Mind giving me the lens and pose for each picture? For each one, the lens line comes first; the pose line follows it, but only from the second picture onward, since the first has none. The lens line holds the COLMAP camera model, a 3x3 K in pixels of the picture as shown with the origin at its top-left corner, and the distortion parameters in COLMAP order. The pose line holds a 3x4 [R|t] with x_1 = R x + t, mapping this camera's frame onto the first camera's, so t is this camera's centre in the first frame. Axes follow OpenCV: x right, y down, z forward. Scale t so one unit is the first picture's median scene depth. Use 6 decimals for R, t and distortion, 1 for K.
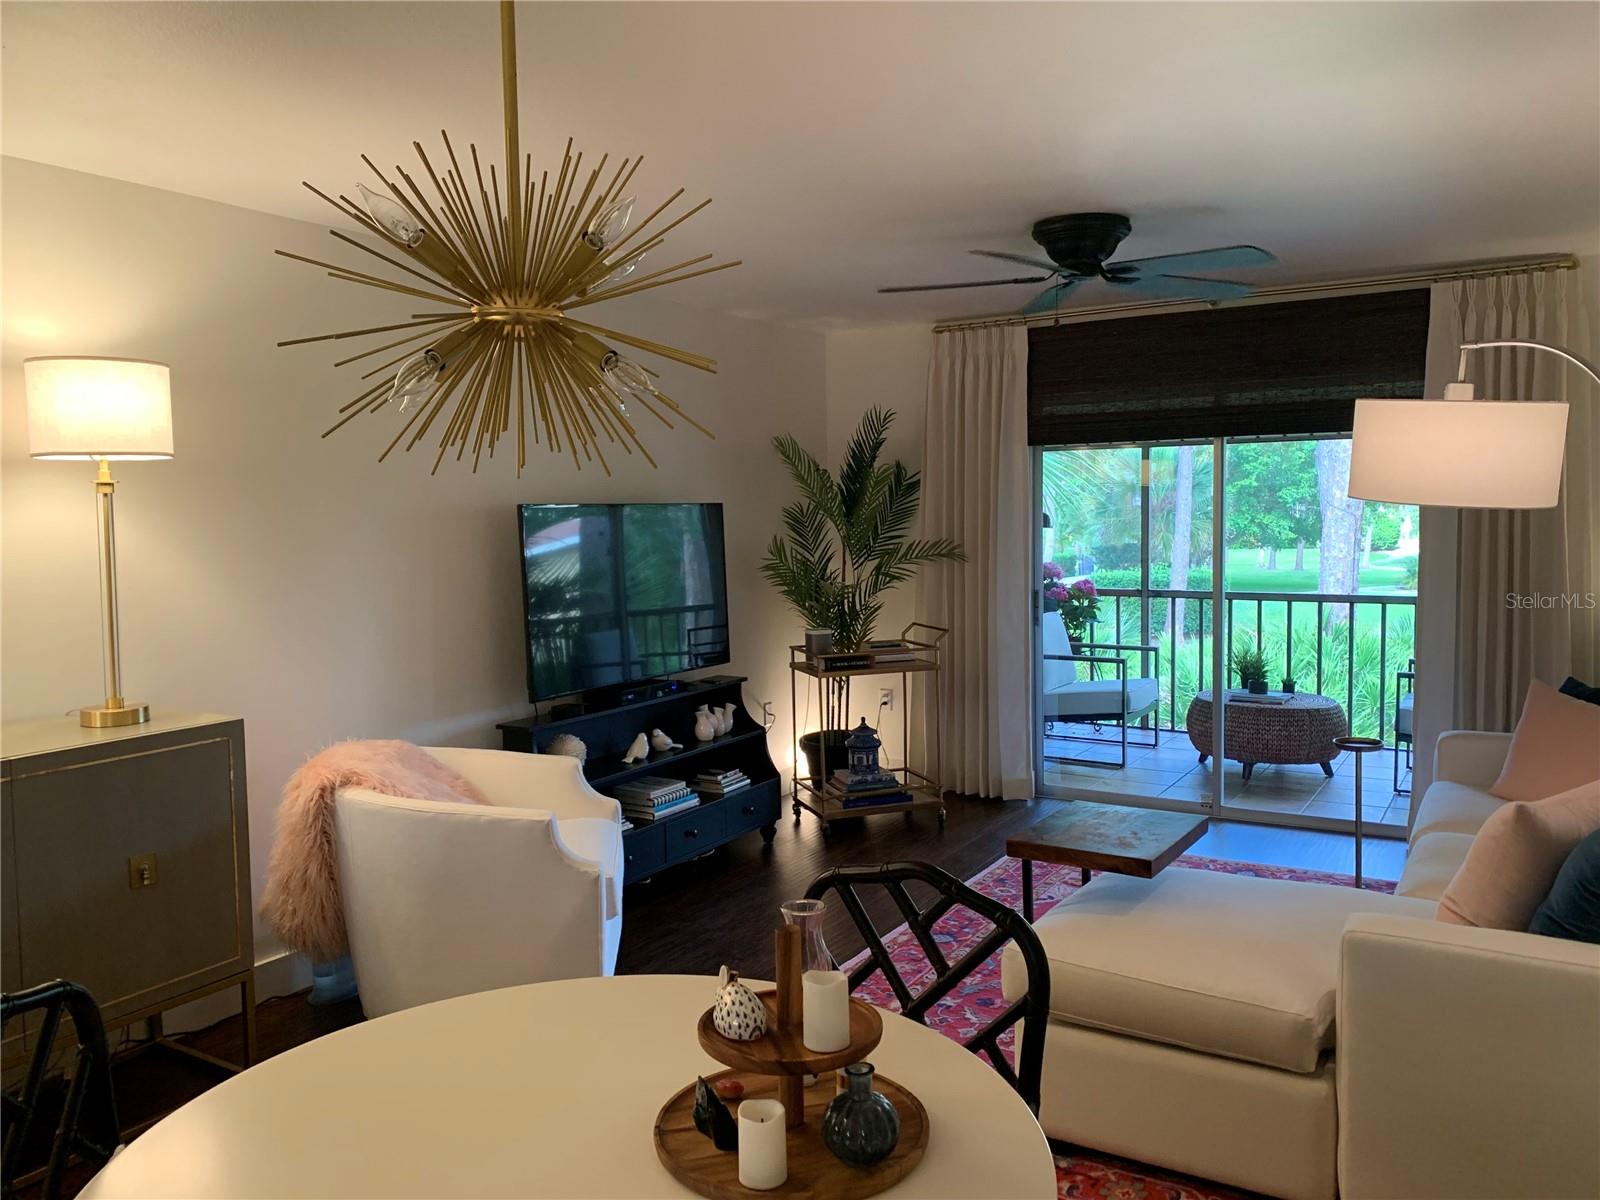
lens RADIAL K [[1228.0, 0, 789.7], [0, 1228.0, 588.6], [0, 0, 1]] dist [0.035905, -0.033941]
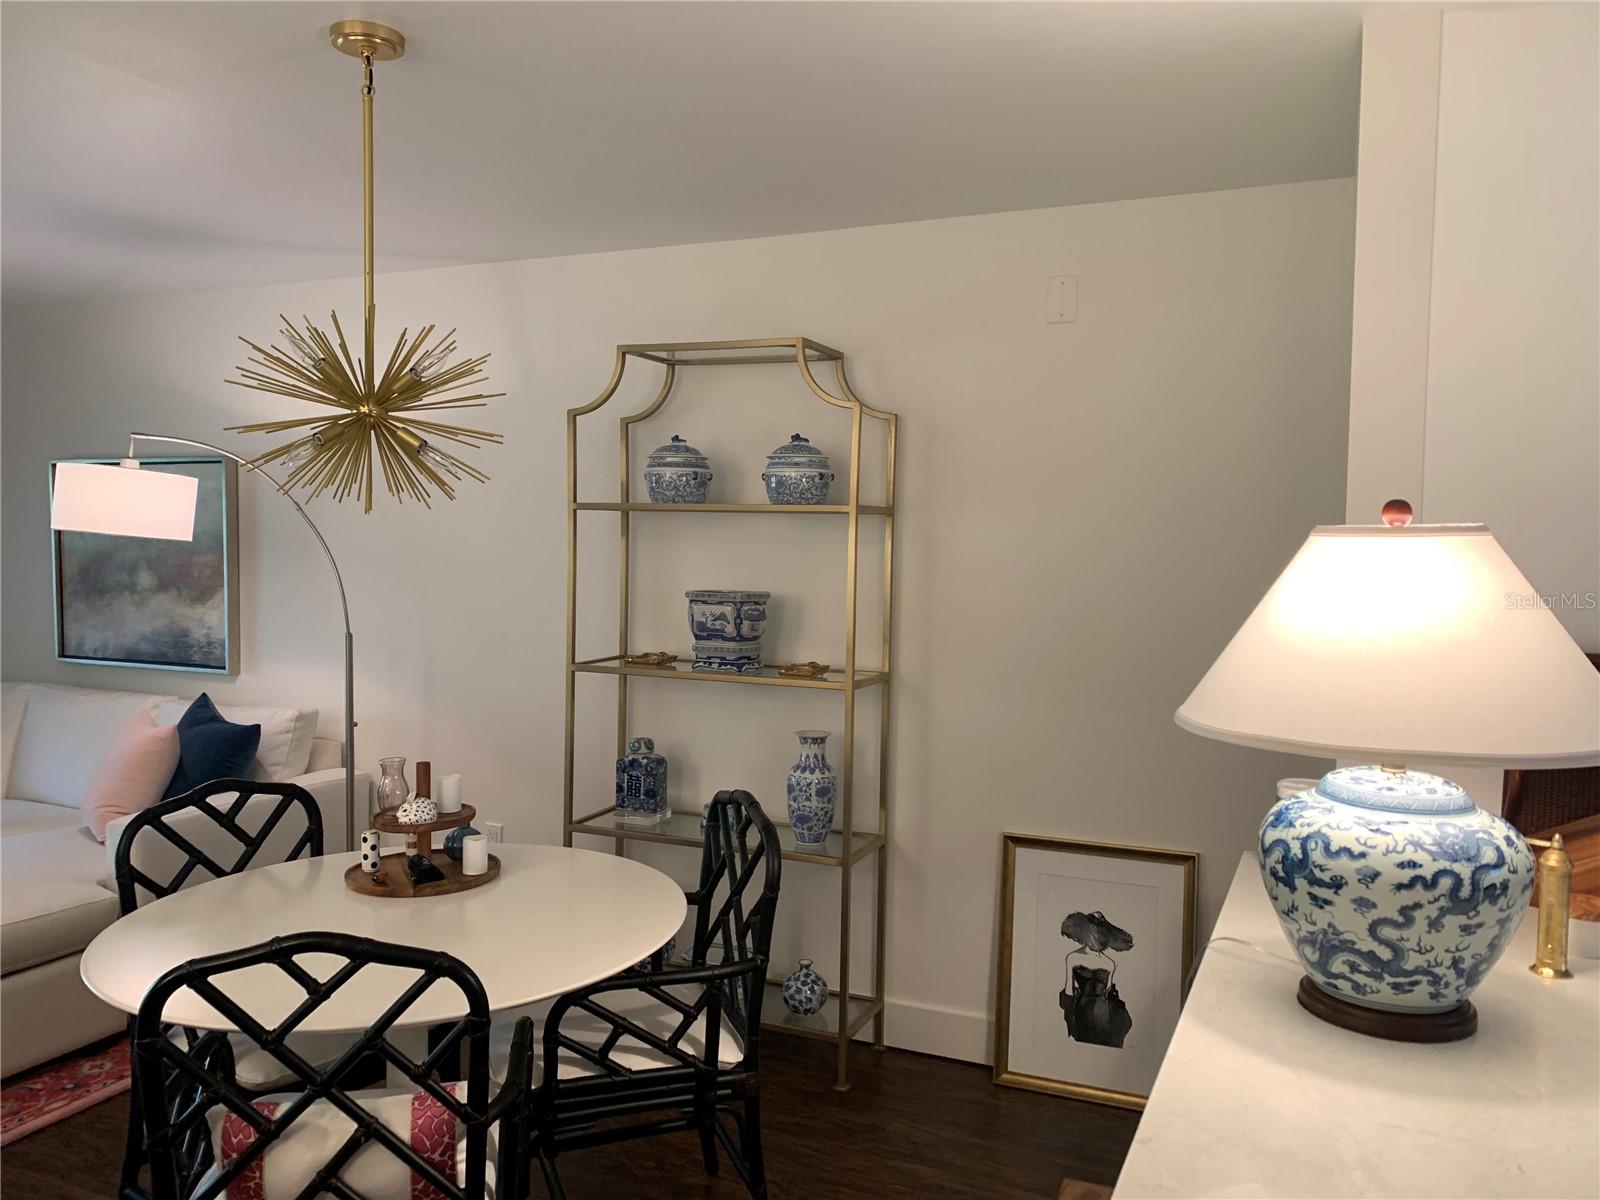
lens RADIAL K [[1228.0, 0, 812.2], [0, 1228.0, 582.2], [0, 0, 1]] dist [0.035905, -0.033941]
pose [[-0.139456, -0.018068, 0.990063, -0.459721], [0.060289, 0.997824, 0.026701, -0.001058], [-0.988391, 0.063413, -0.138063, 0.160970]]
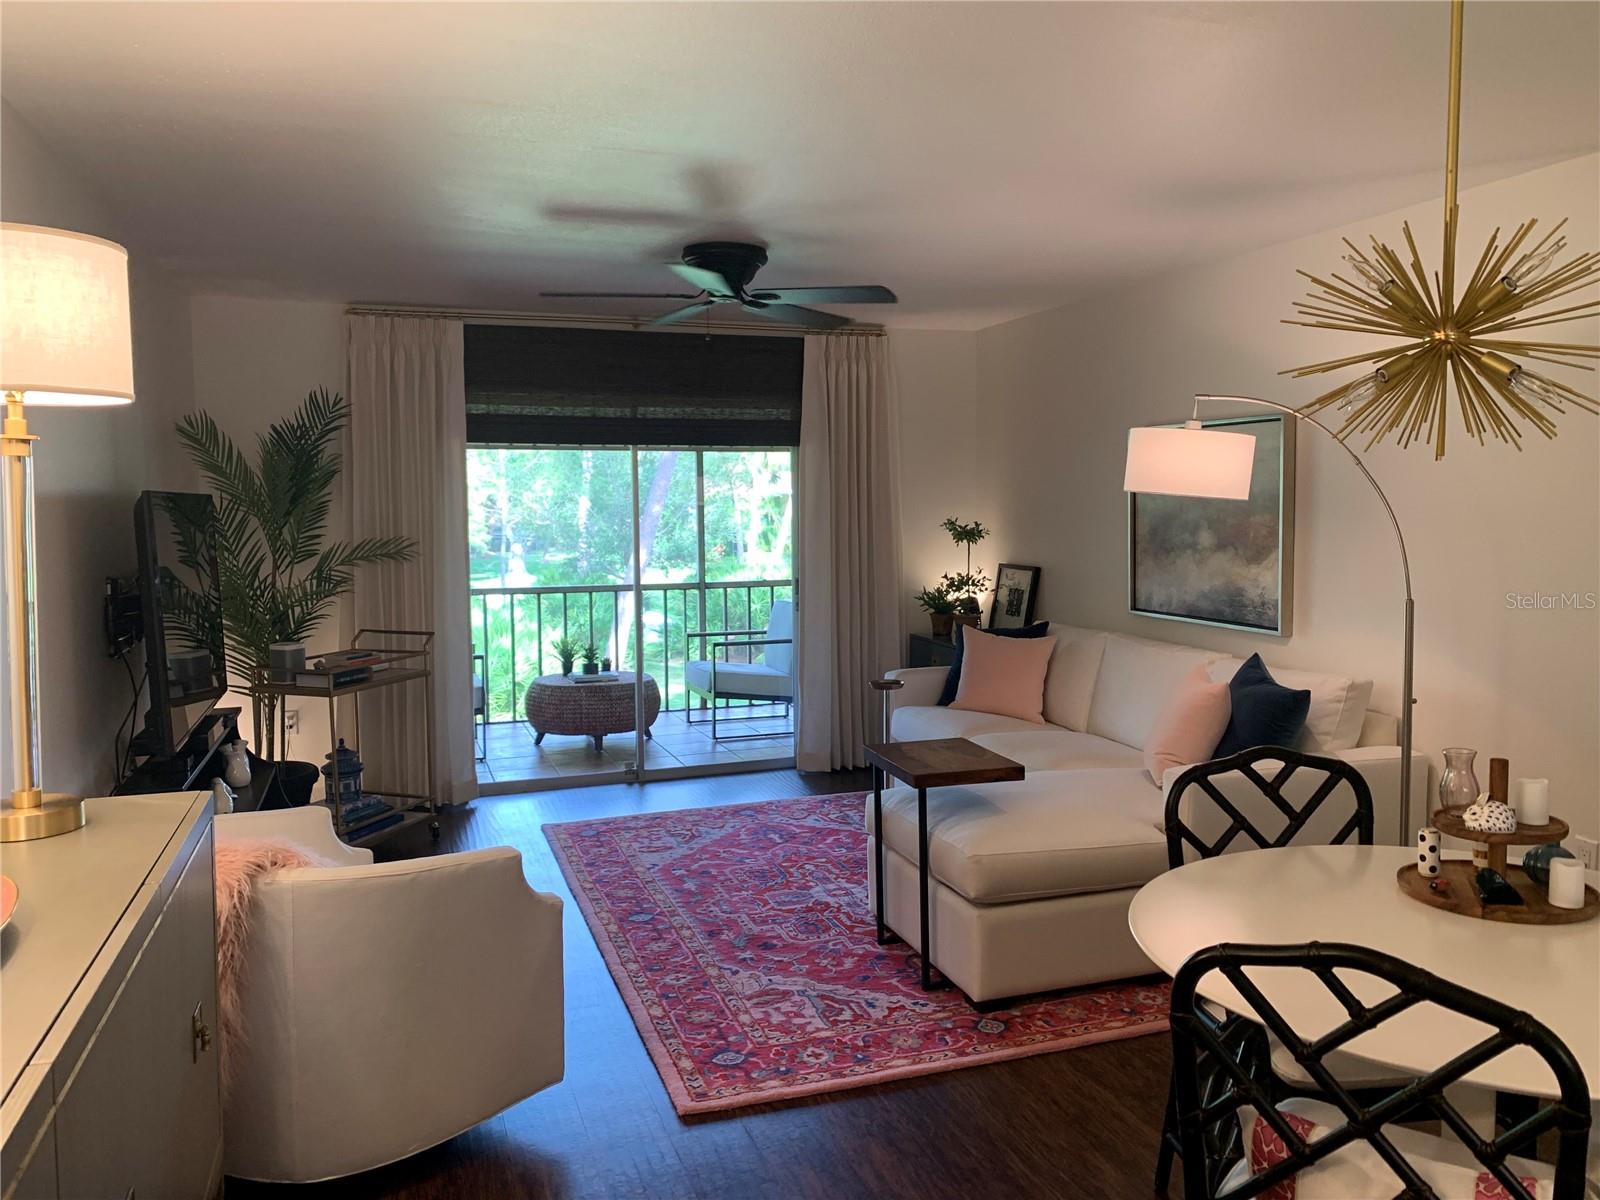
lens RADIAL K [[1228.0, 0, 804.3], [0, 1228.0, 598.0], [0, 0, 1]] dist [0.035905, -0.033941]
pose [[0.624974, -0.049032, 0.779104, -0.417751], [0.050648, 0.998470, 0.022209, 0.000066], [-0.779001, 0.025580, 0.626501, 0.170919]]
